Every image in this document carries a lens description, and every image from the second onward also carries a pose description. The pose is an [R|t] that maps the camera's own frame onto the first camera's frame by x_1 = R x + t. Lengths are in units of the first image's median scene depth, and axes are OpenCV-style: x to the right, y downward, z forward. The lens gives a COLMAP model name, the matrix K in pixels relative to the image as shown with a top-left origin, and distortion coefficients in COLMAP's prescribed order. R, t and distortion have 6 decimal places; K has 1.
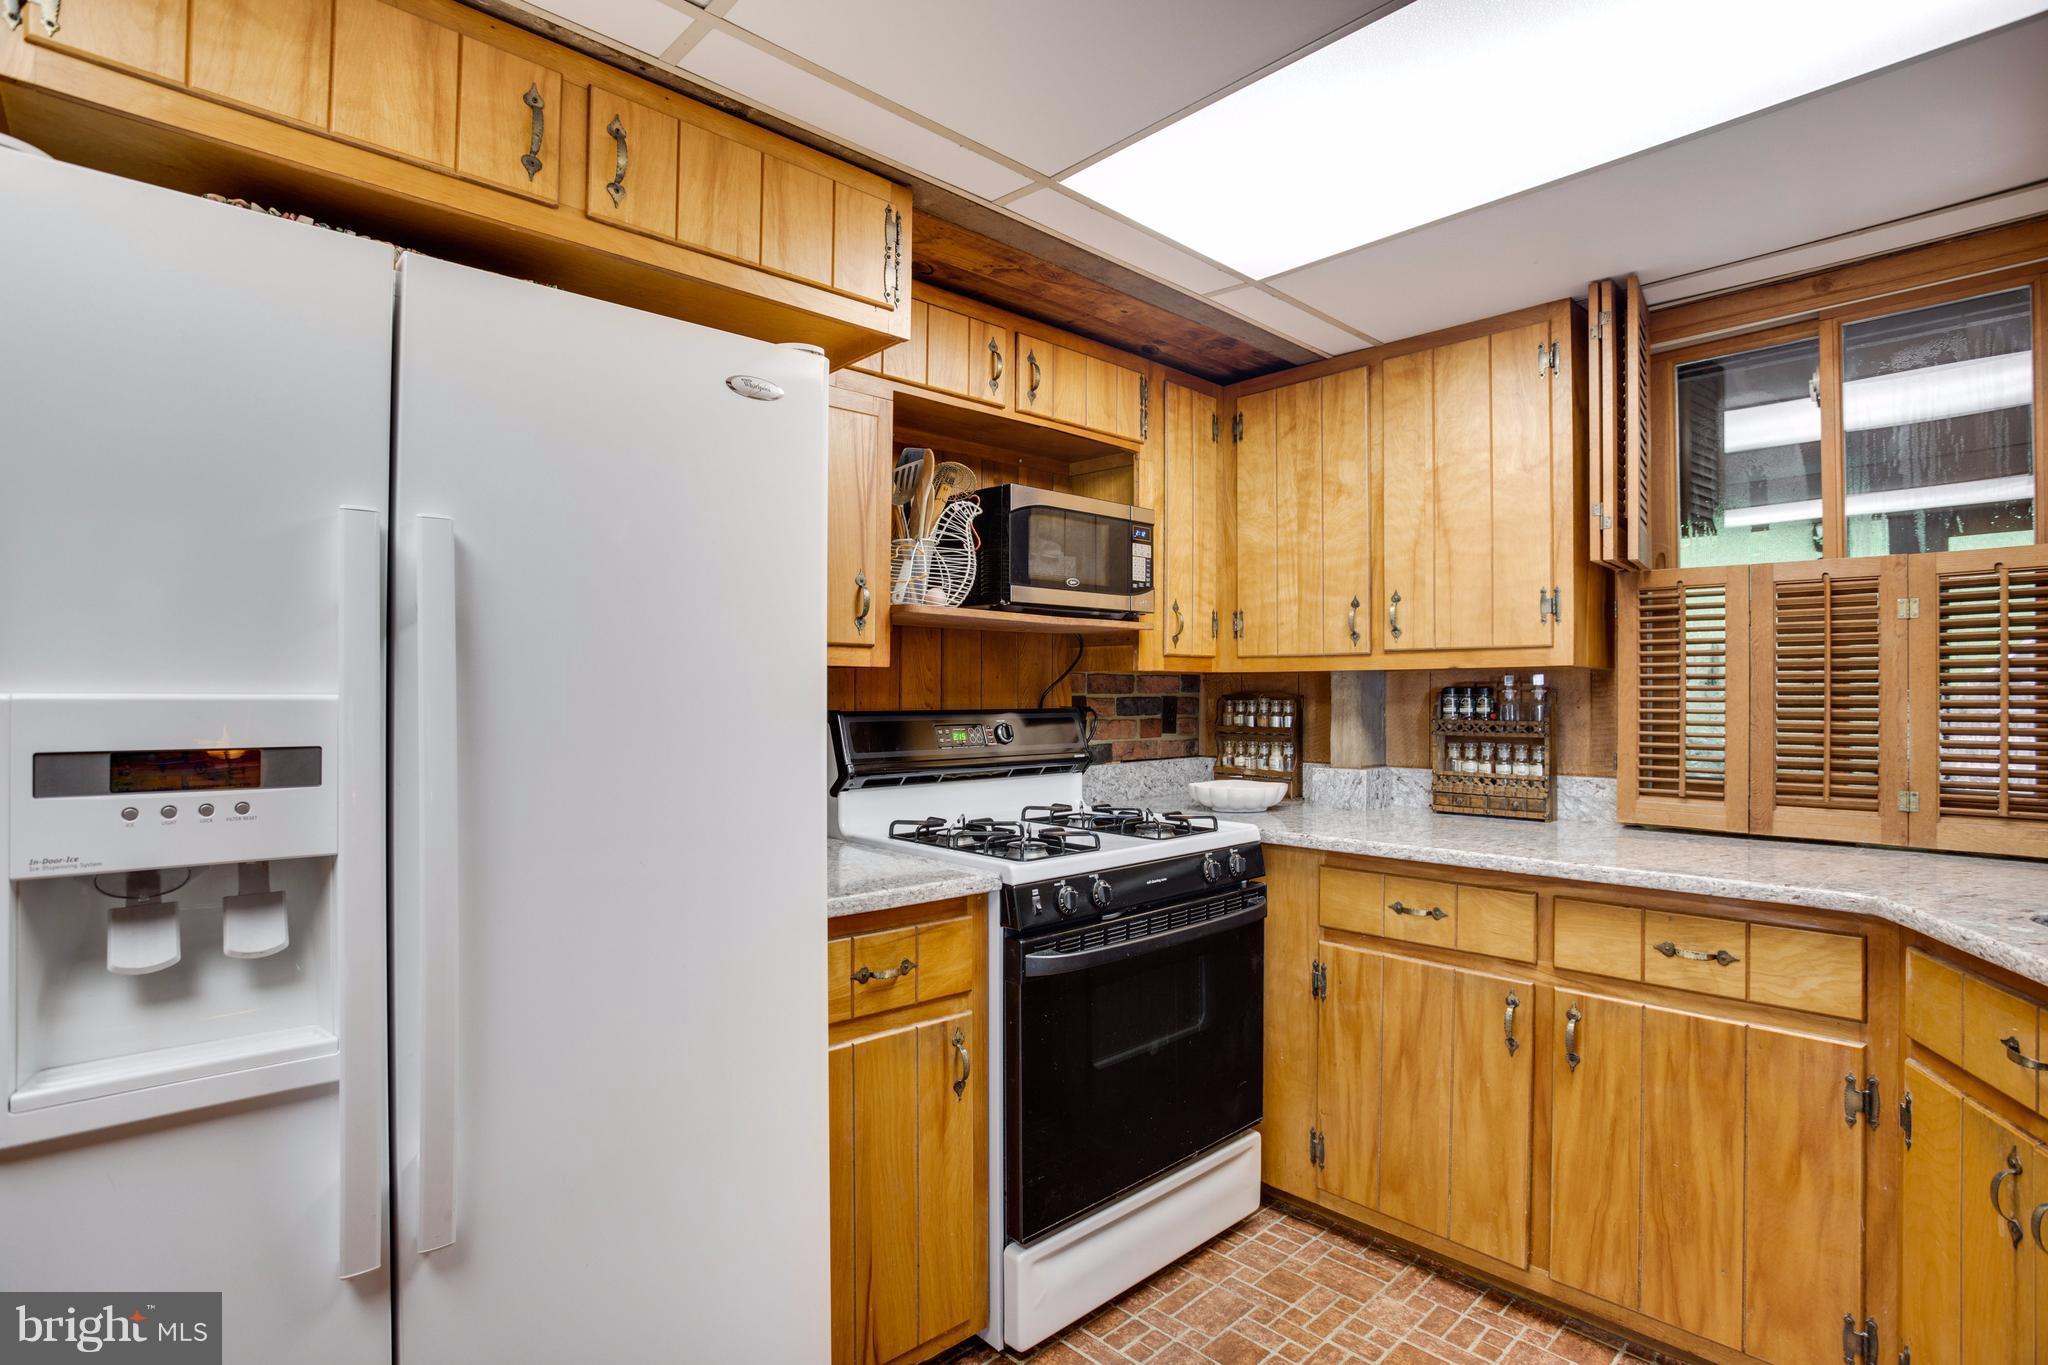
lens RADIAL K [[1003.5, 0, 1028.9], [0, 1003.5, 688.8], [0, 0, 1]] dist [-0.076142, 0.036105]
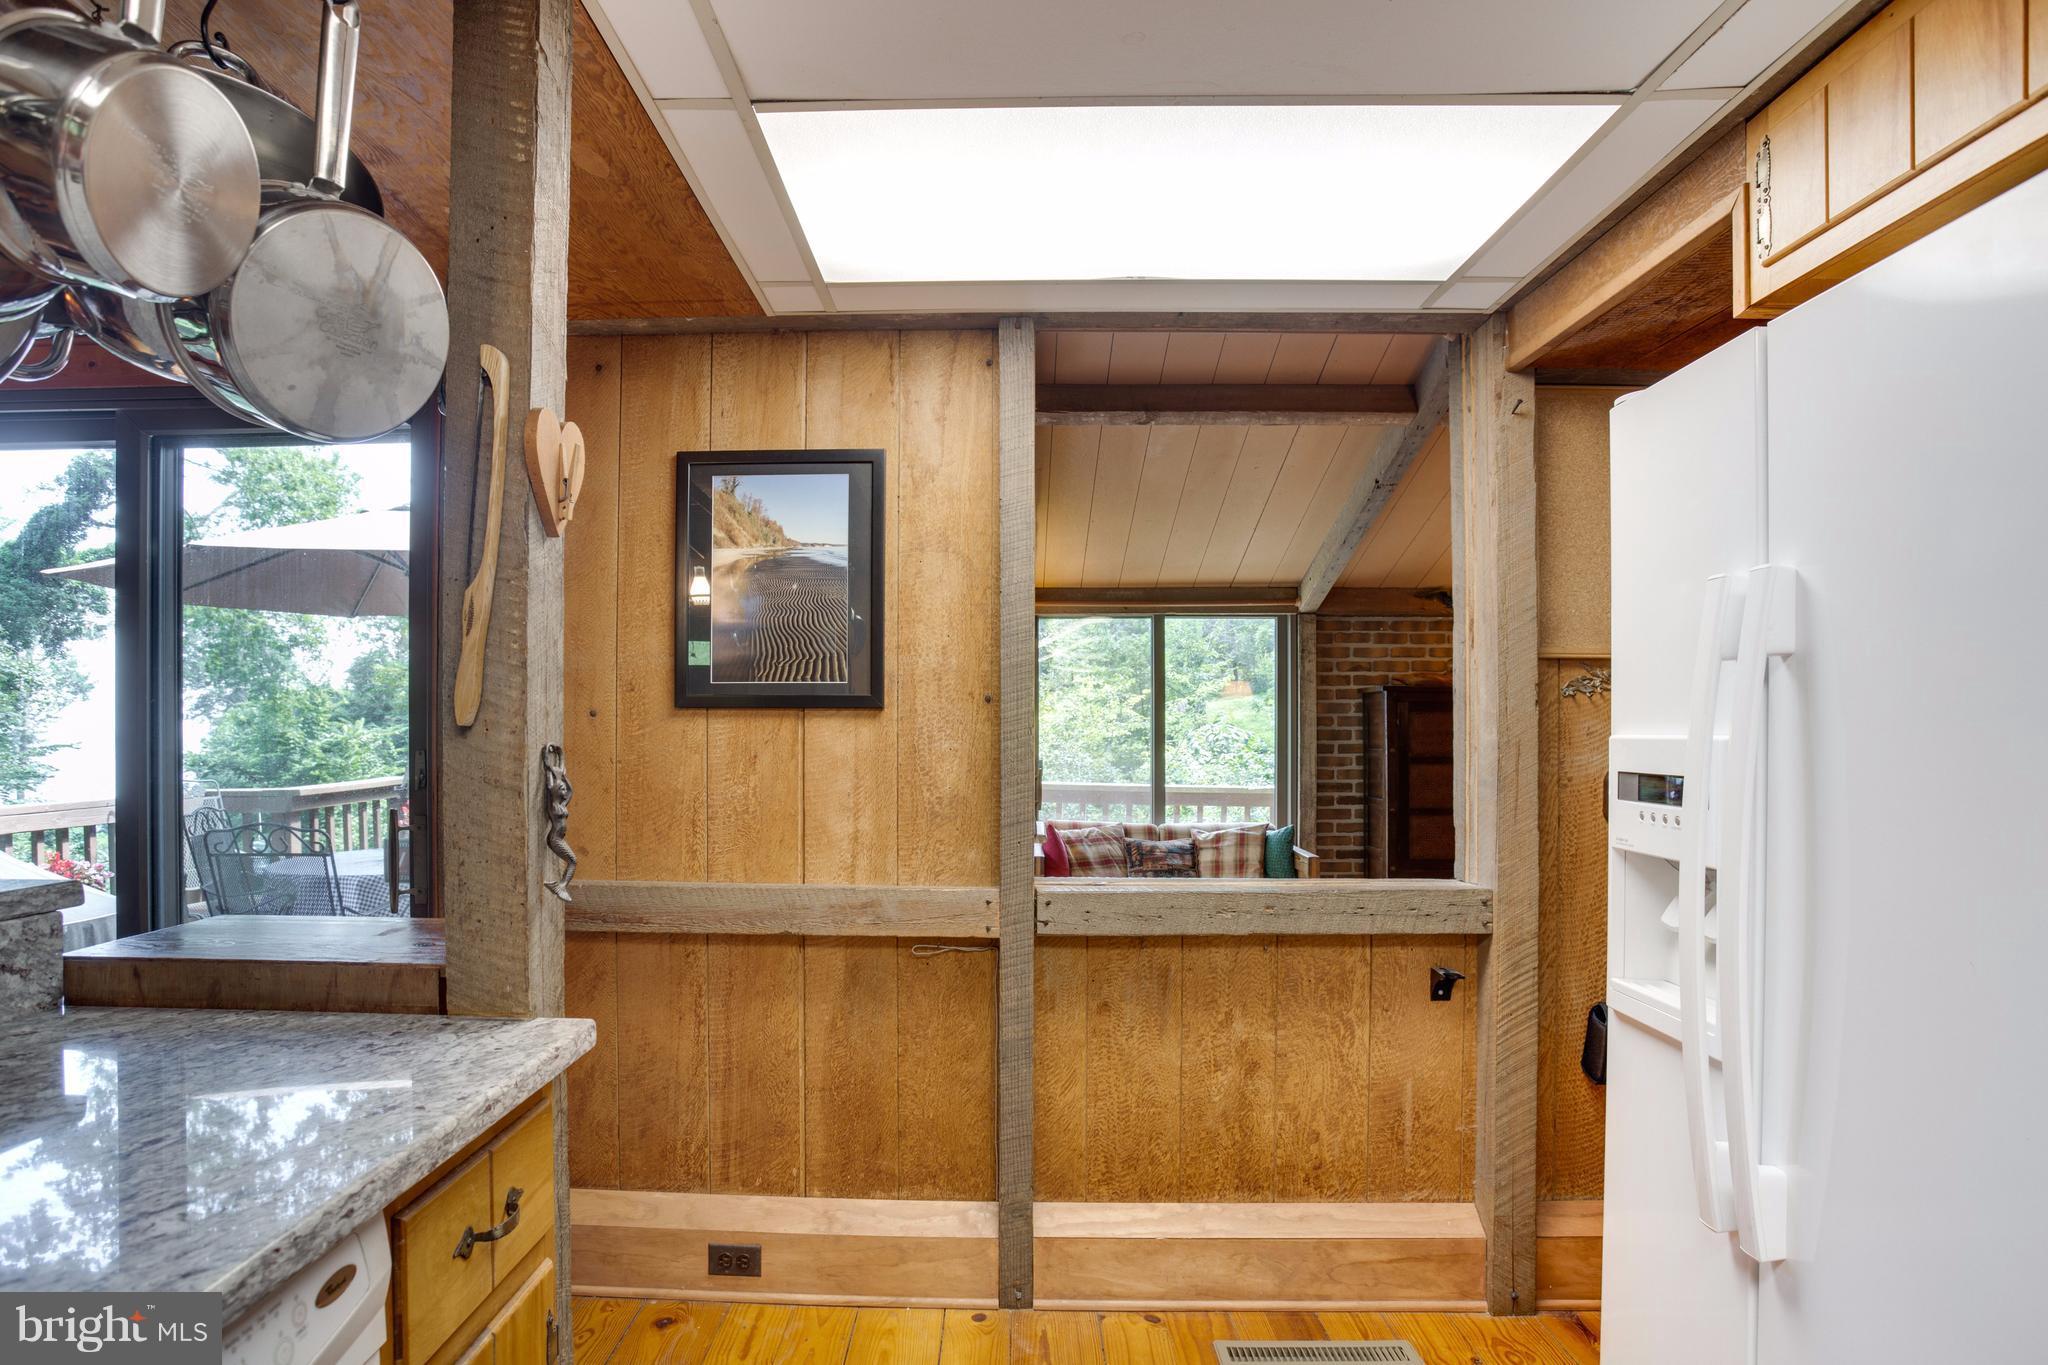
lens RADIAL K [[1012.0, 0, 999.0], [0, 1012.0, 690.9], [0, 0, 1]] dist [-0.076197, 0.036772]
pose [[-0.698286, -0.031076, -0.715144, 0.324075], [0.003761, 0.998884, -0.047078, 0.001478], [0.715809, -0.035564, -0.697390, 0.507006]]
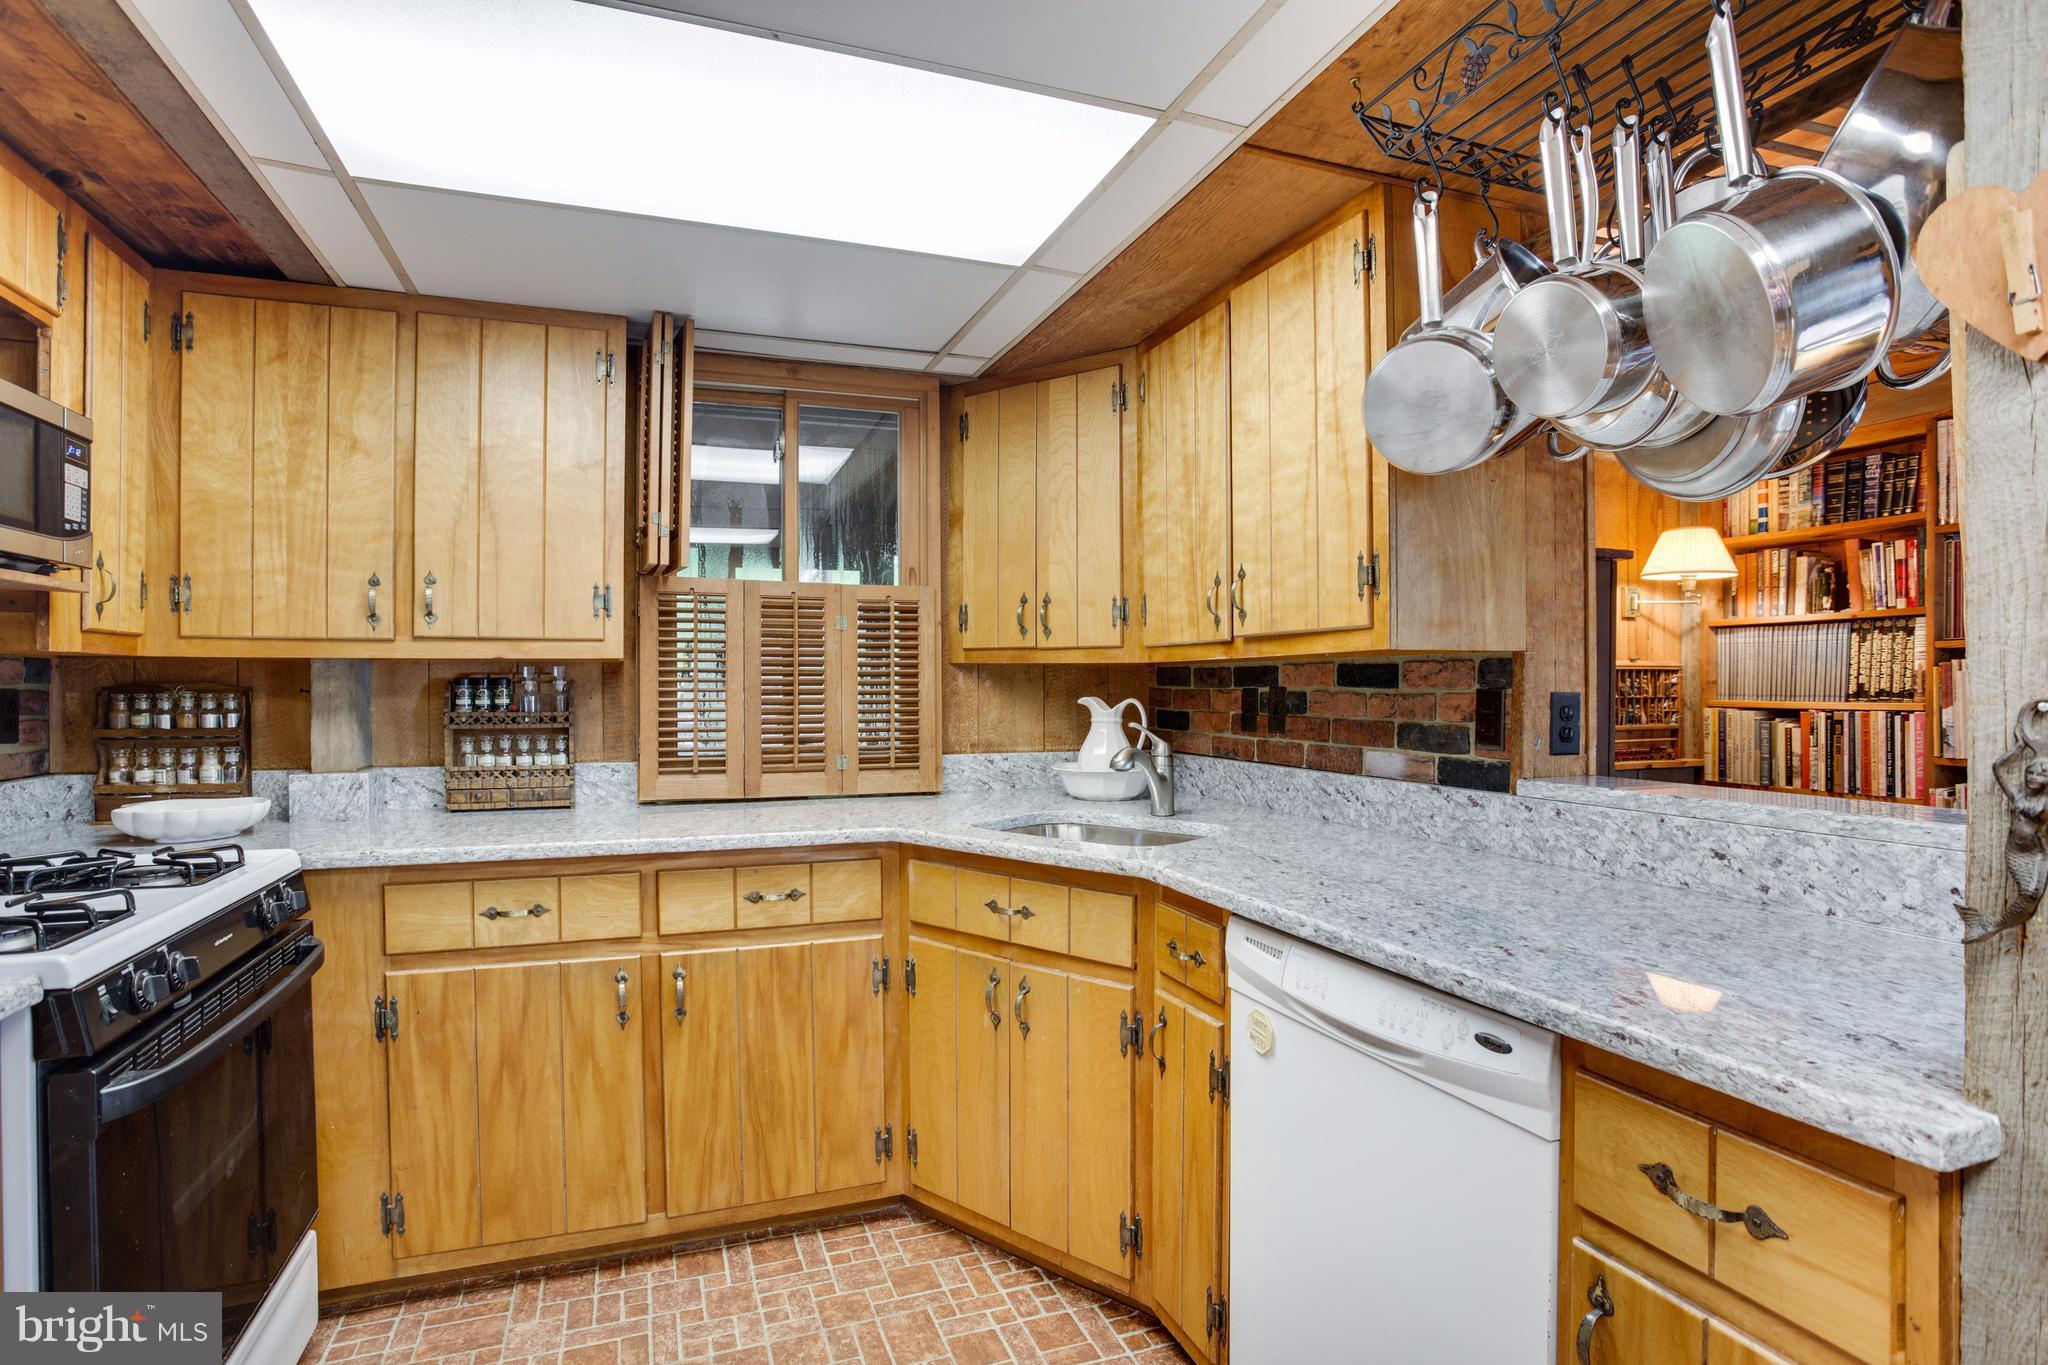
lens RADIAL K [[1012.0, 0, 999.0], [0, 1012.0, 690.9], [0, 0, 1]] dist [-0.076197, 0.036772]
pose [[0.402820, -0.006079, 0.915259, -0.270411], [-0.003372, 0.999961, 0.008125, 0.001318], [-0.915273, -0.006360, 0.402784, 0.171910]]
